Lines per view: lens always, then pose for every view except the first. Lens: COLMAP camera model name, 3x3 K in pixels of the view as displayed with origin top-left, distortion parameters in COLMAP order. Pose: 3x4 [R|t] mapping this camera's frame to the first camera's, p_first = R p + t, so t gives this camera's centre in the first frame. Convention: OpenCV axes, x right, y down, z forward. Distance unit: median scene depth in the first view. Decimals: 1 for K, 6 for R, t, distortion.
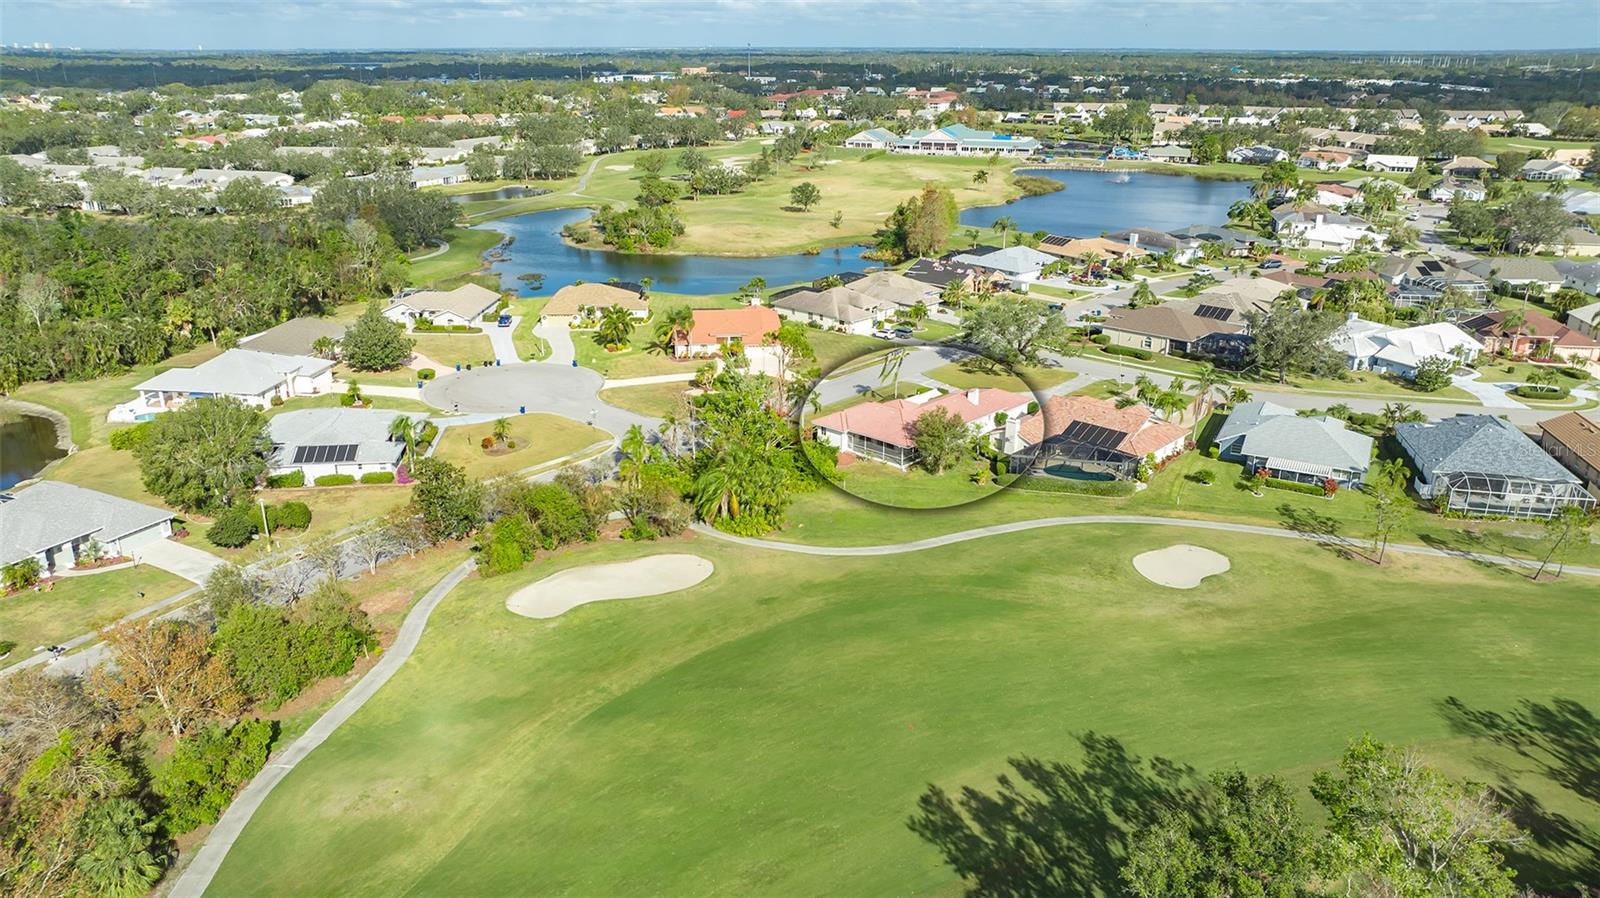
lens RADIAL K [[1108.4, 0, 800.0], [0, 1108.4, 449.0], [0, 0, 1]] dist [0.005045, 0.003386]
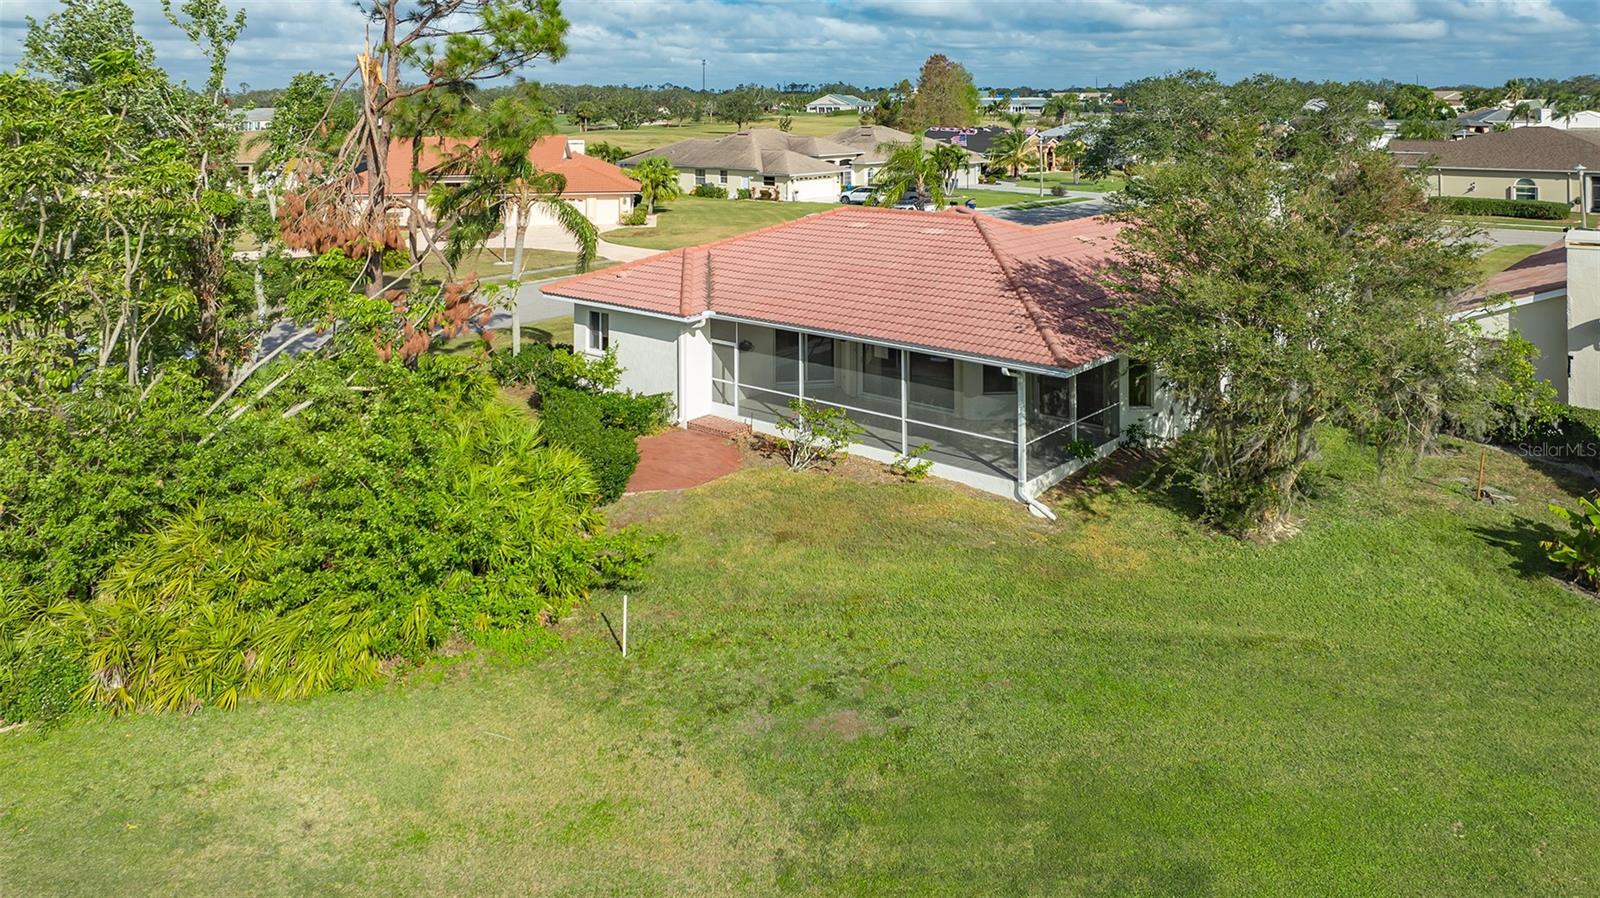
lens RADIAL K [[1131.0, 0, 800.0], [0, 1131.0, 449.0], [0, 0, 1]] dist [-0.011423, 0.001753]
pose [[0.999557, -0.019549, 0.022431, 0.054137], [0.020631, 0.998582, -0.049080, 0.017077], [-0.021439, 0.049521, 0.998543, 0.813384]]
